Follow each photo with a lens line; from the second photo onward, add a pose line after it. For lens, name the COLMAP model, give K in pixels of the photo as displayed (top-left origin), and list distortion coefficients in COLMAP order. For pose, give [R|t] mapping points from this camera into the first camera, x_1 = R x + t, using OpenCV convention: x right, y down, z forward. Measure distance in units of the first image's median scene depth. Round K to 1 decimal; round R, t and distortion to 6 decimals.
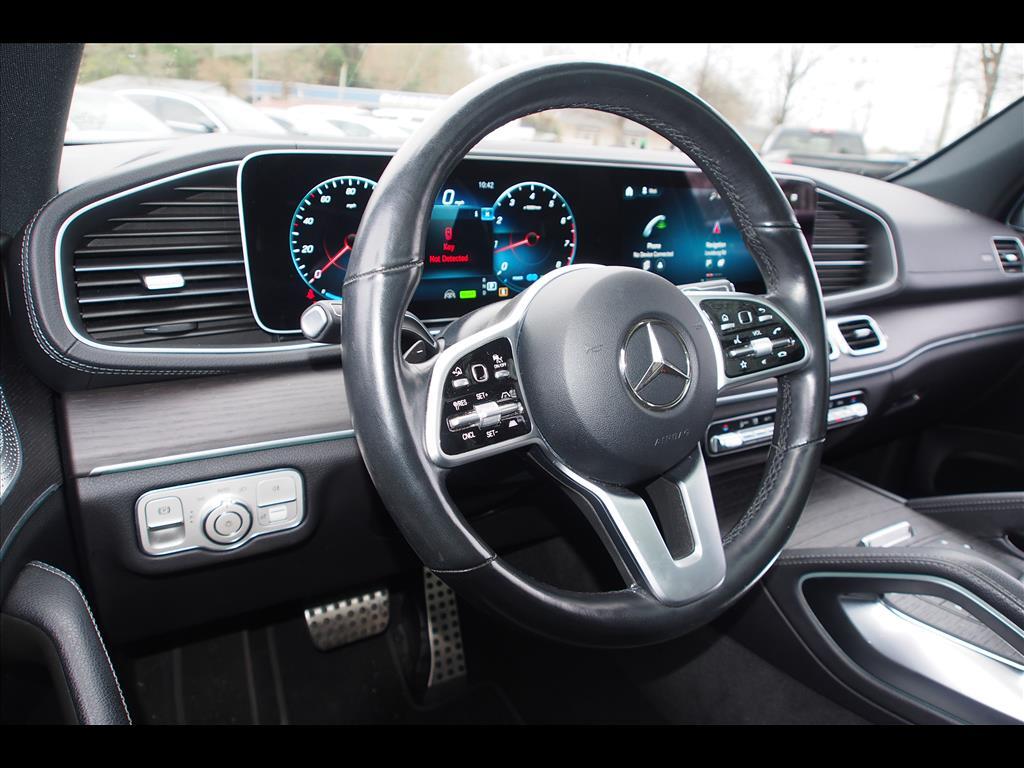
lens RADIAL K [[724.6, 0, 517.4], [0, 724.6, 390.0], [0, 0, 1]] dist [-0.050626, -0.002183]
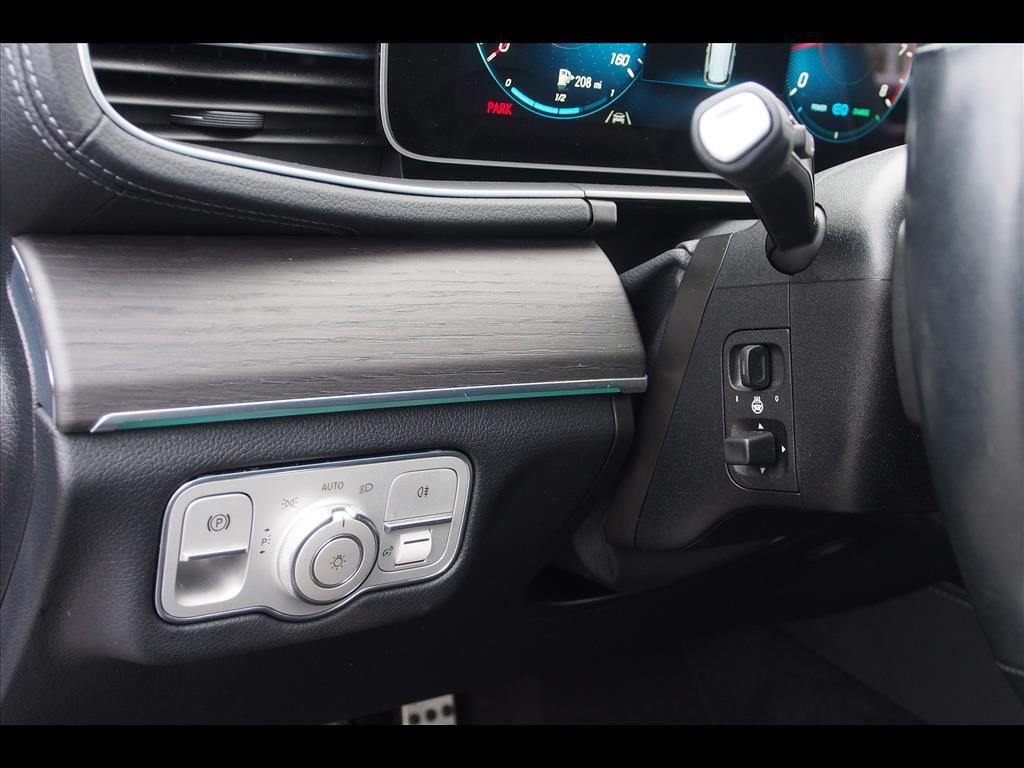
lens RADIAL K [[1351.2, 0, 510.2], [0, 1351.2, 392.2], [0, 0, 1]] dist [0.018197, 0.000000]
pose [[0.986950, 0.080839, 0.139266, -0.373253], [-0.083613, 0.996398, 0.014171, 0.051451], [-0.137619, -0.025631, 0.990154, 0.121646]]
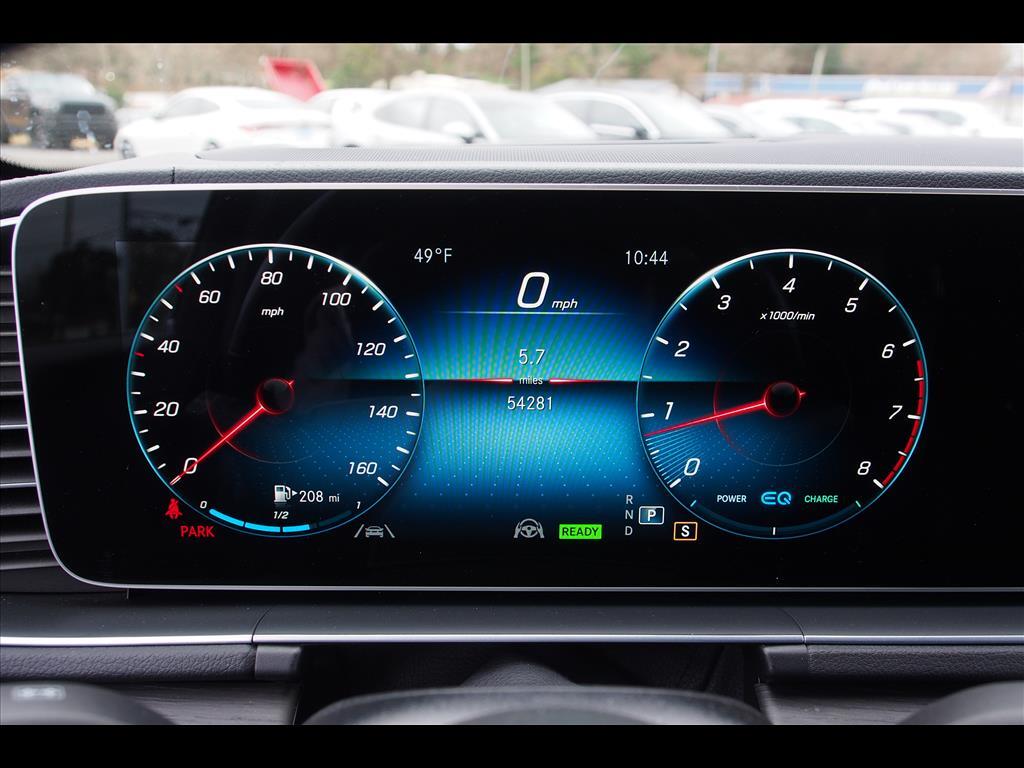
lens RADIAL K [[884.7, 0, 520.8], [0, 884.7, 384.3], [0, 0, 1]] dist [-0.012316, -0.020948]
pose [[0.856444, 0.090179, -0.508303, 0.155758], [-0.124458, 0.991650, -0.033771, -0.213614], [0.501013, 0.092185, 0.860516, 0.631723]]
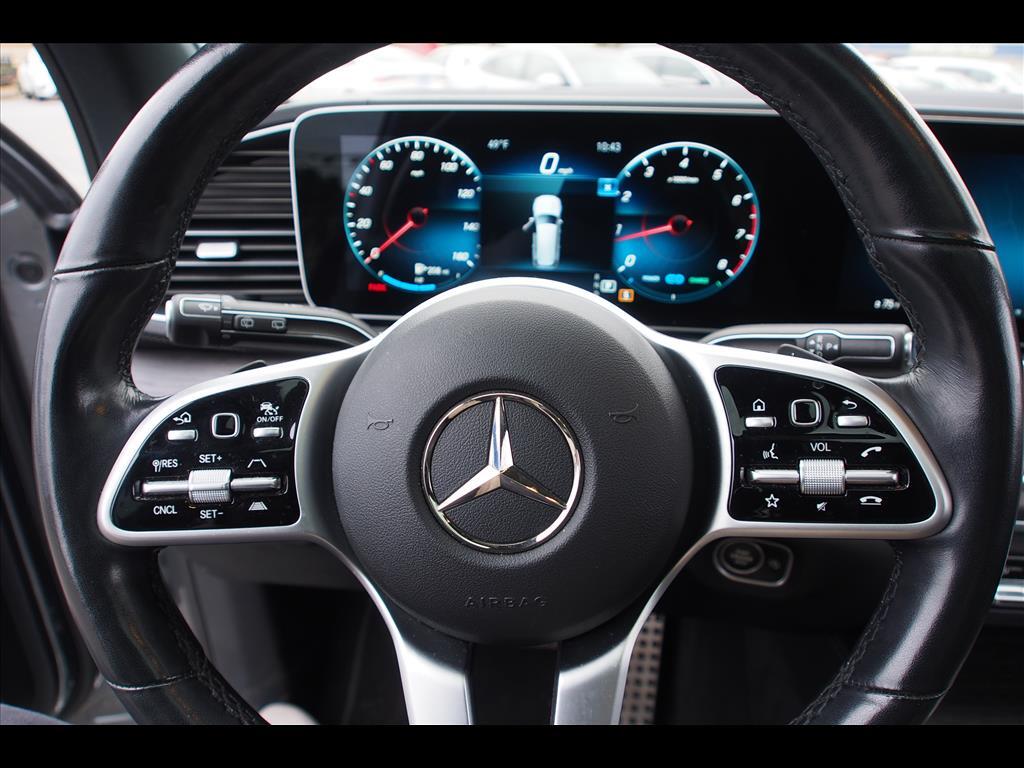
lens RADIAL K [[724.6, 0, 516.8], [0, 724.6, 383.7], [0, 0, 1]] dist [-0.050626, -0.002183]
pose [[0.793445, 0.185913, -0.579553, 0.380519], [-0.158087, 0.982476, 0.098734, -0.118096], [0.587753, 0.013280, 0.808931, 0.400720]]
